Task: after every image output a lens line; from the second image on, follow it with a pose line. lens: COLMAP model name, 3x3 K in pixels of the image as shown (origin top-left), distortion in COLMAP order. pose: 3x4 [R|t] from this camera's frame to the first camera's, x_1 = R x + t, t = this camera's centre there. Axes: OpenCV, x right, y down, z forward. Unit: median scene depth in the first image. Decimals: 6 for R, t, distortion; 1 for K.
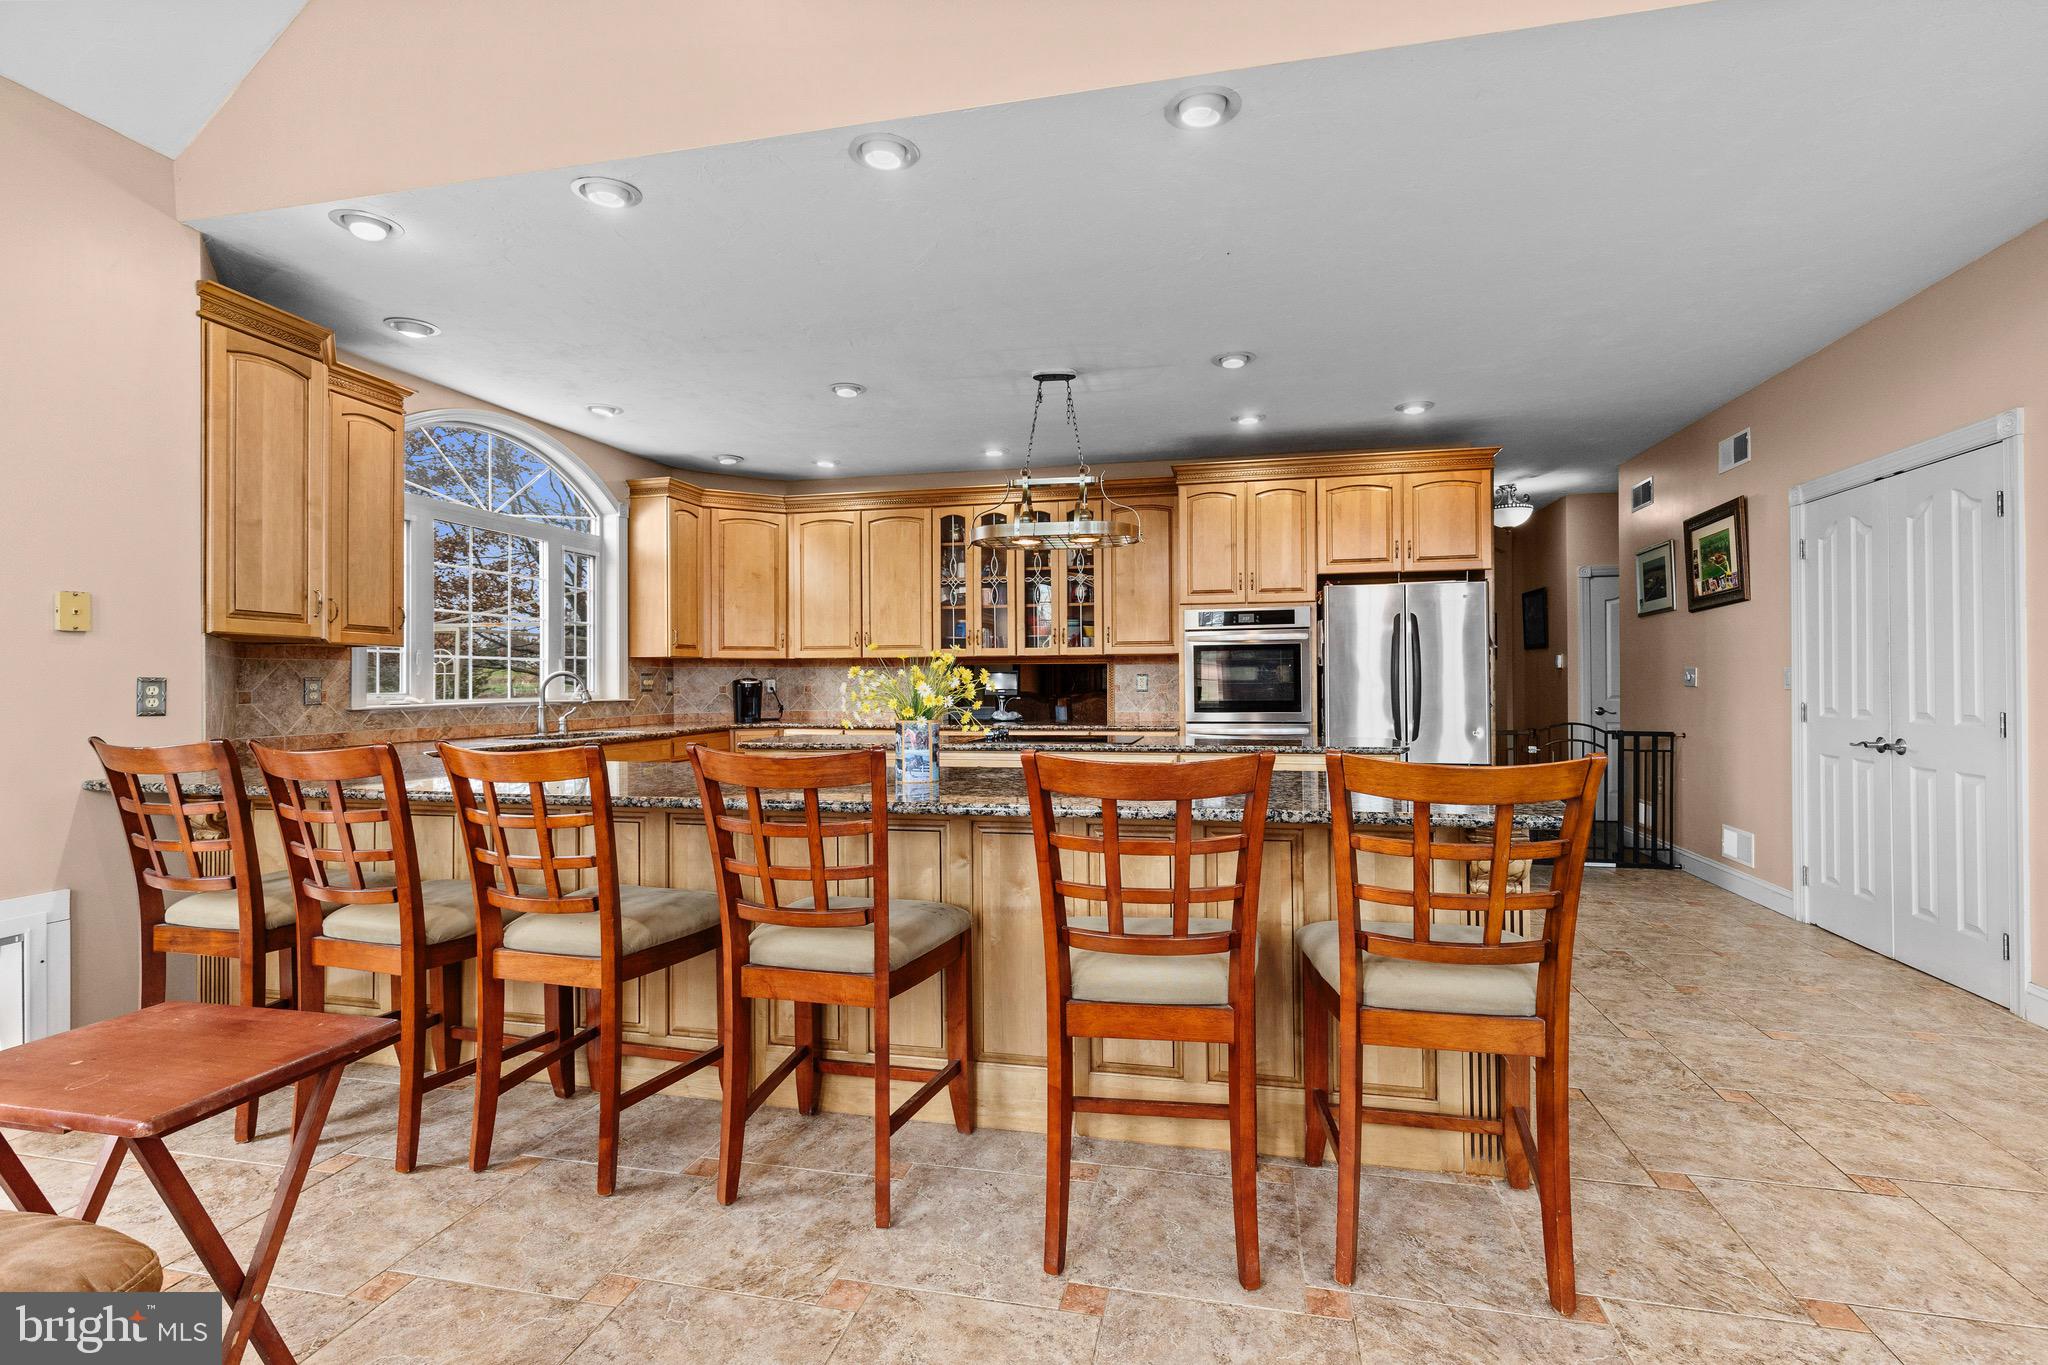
lens RADIAL K [[933.2, 0, 1047.6], [0, 933.2, 684.5], [0, 0, 1]] dist [0.001172, 0.000755]
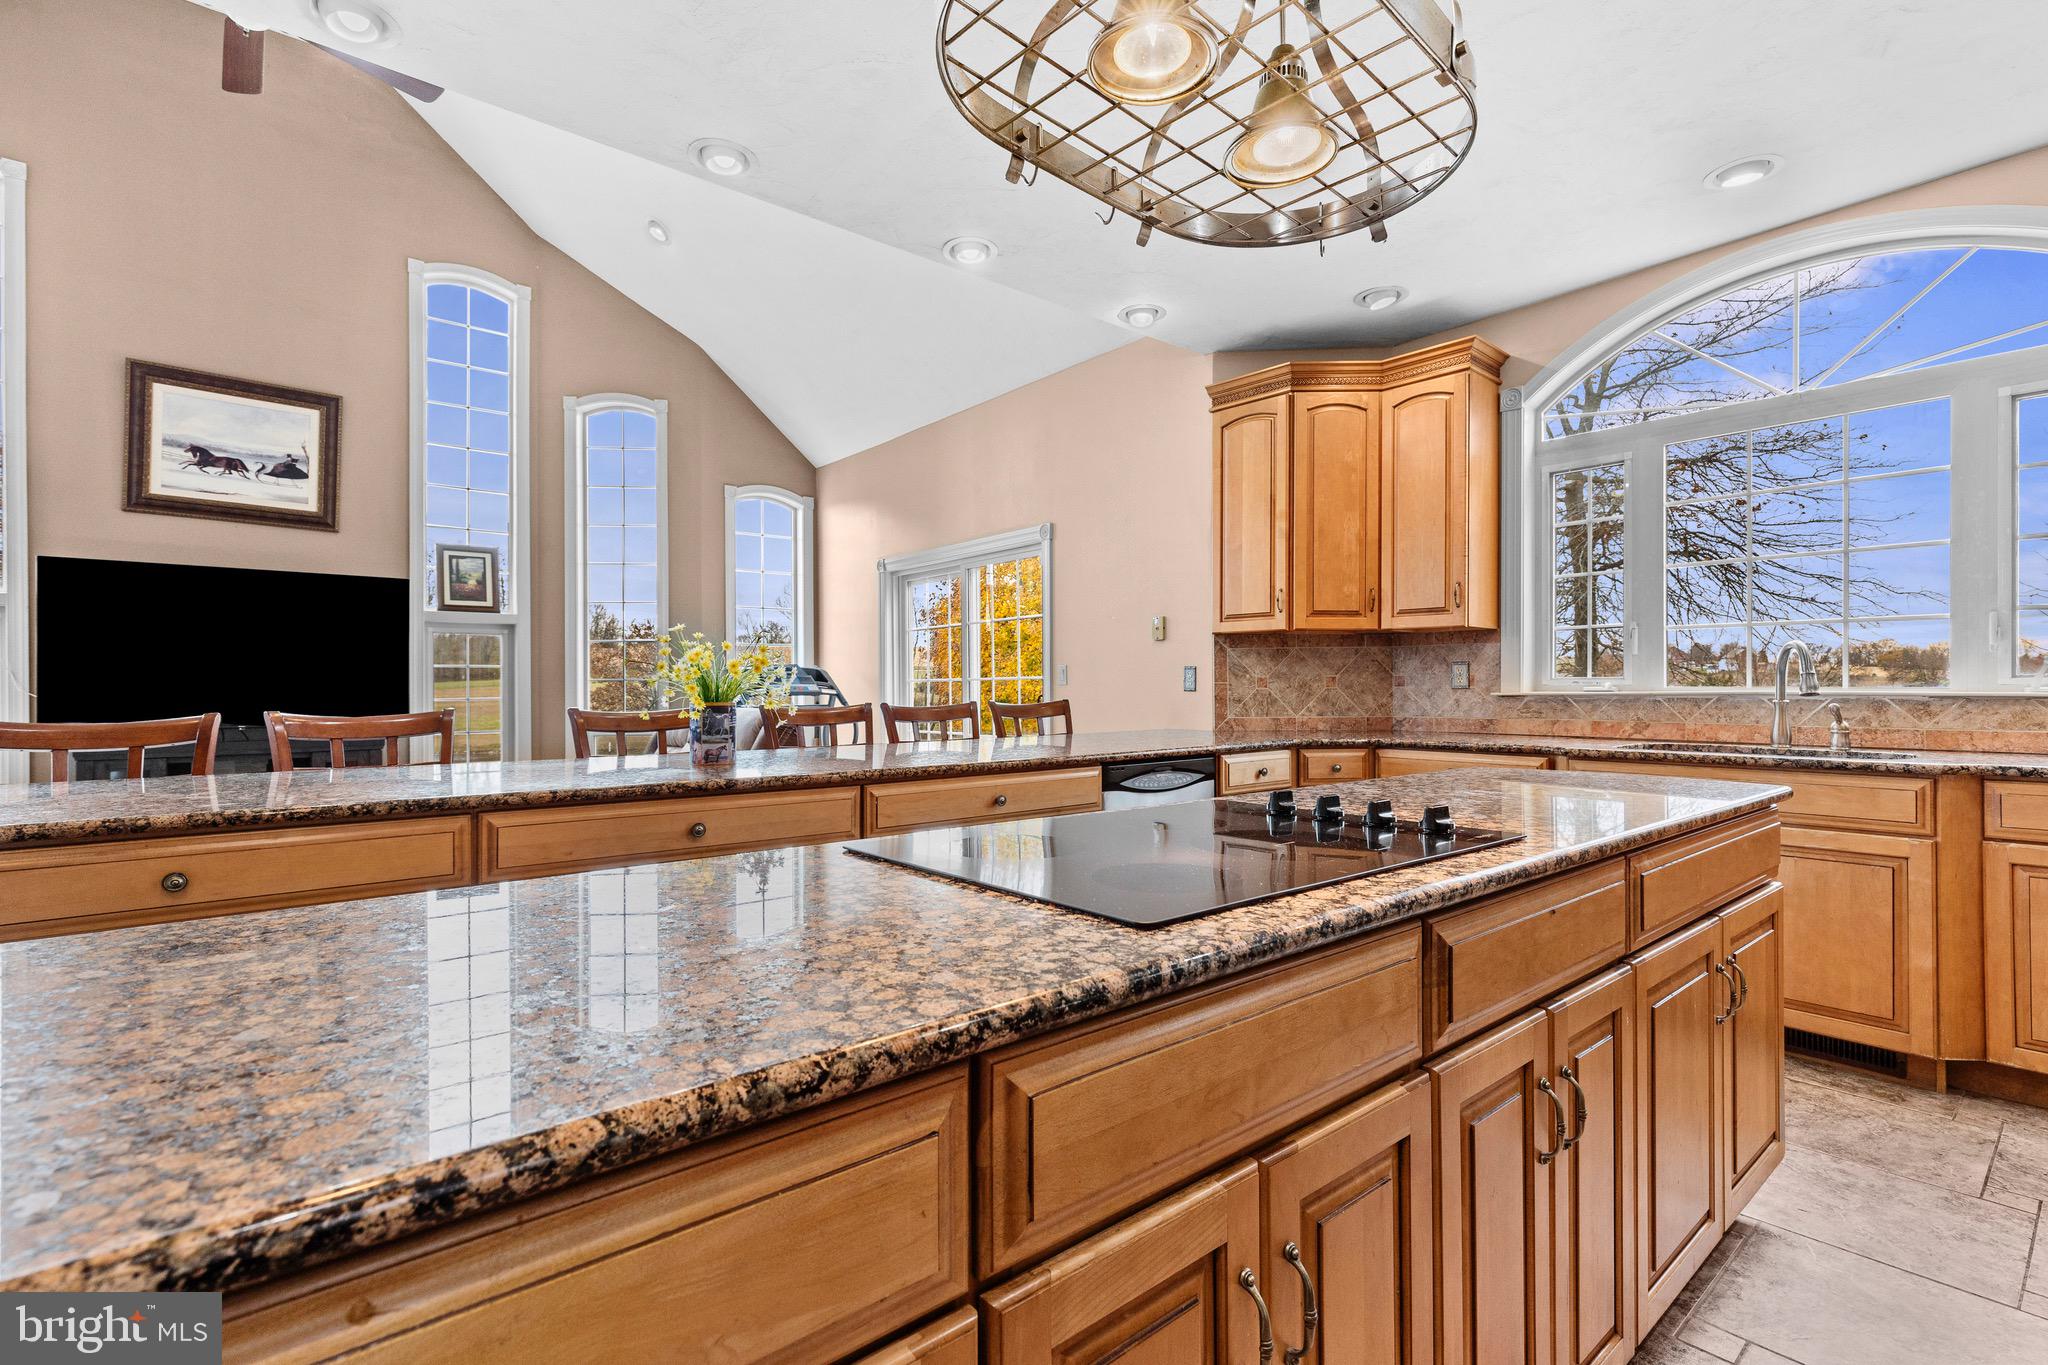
lens RADIAL K [[933.2, 0, 1047.6], [0, 933.2, 684.5], [0, 0, 1]] dist [0.001172, 0.000755]
pose [[-0.599877, 0.004558, -0.800079, 0.211764], [0.003510, 0.999989, 0.003065, 0.009155], [0.800084, -0.000969, -0.599887, 0.914272]]
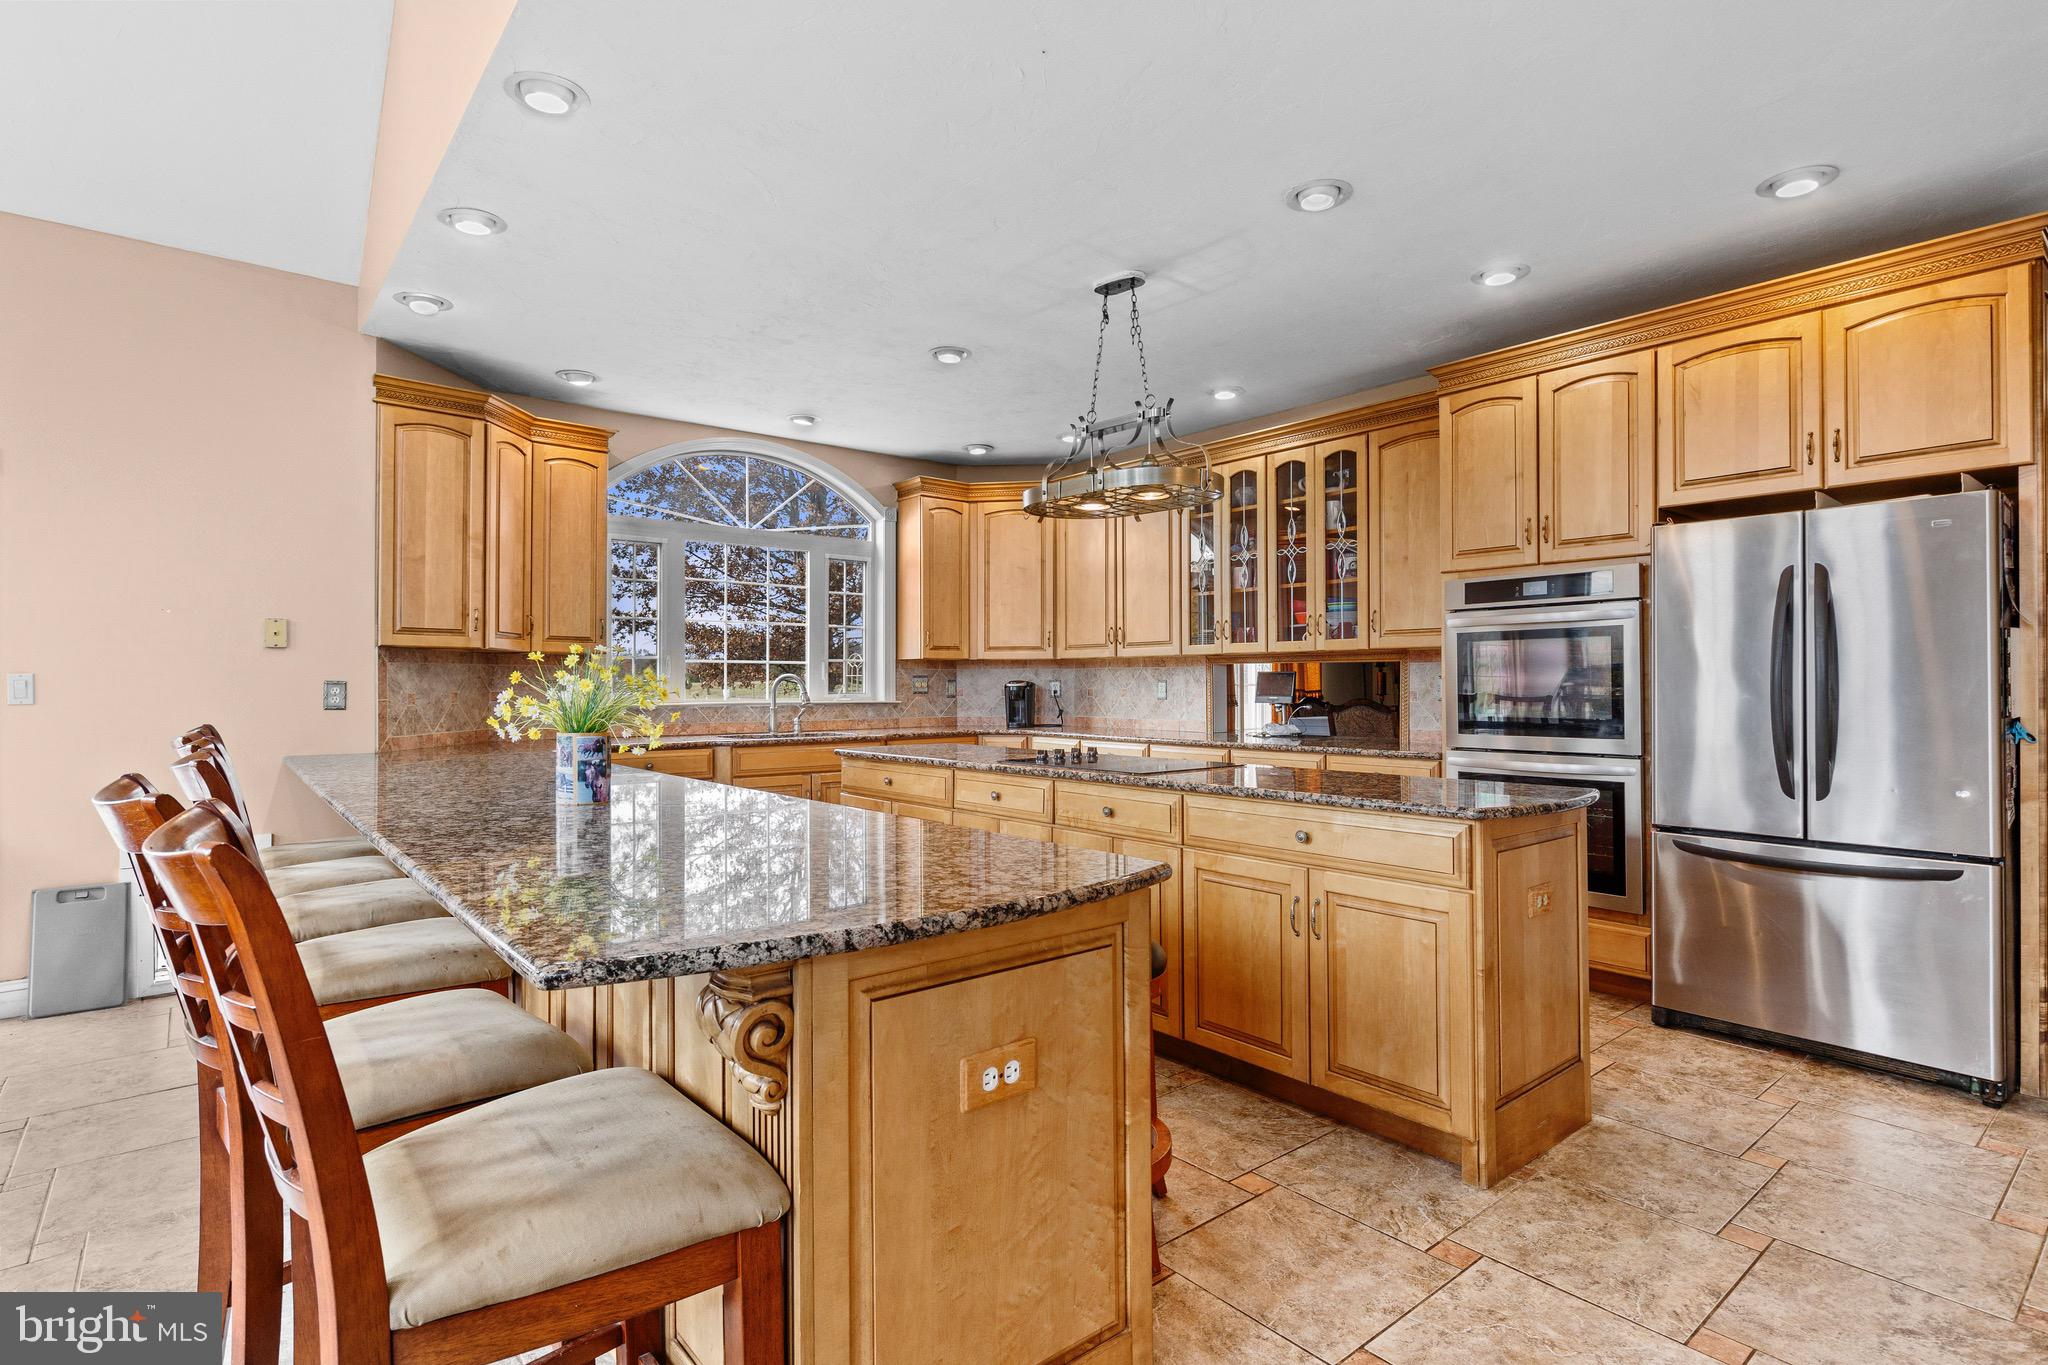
lens RADIAL K [[1012.7, 0, 1024.0], [0, 1012.7, 682.5], [0, 0, 1]] dist [-0.002882, -0.000192]
pose [[0.791216, 0.003373, -0.611527, 0.367248], [-0.004868, 0.999988, -0.000782, -0.004561], [0.611517, 0.003596, 0.791223, 0.244351]]
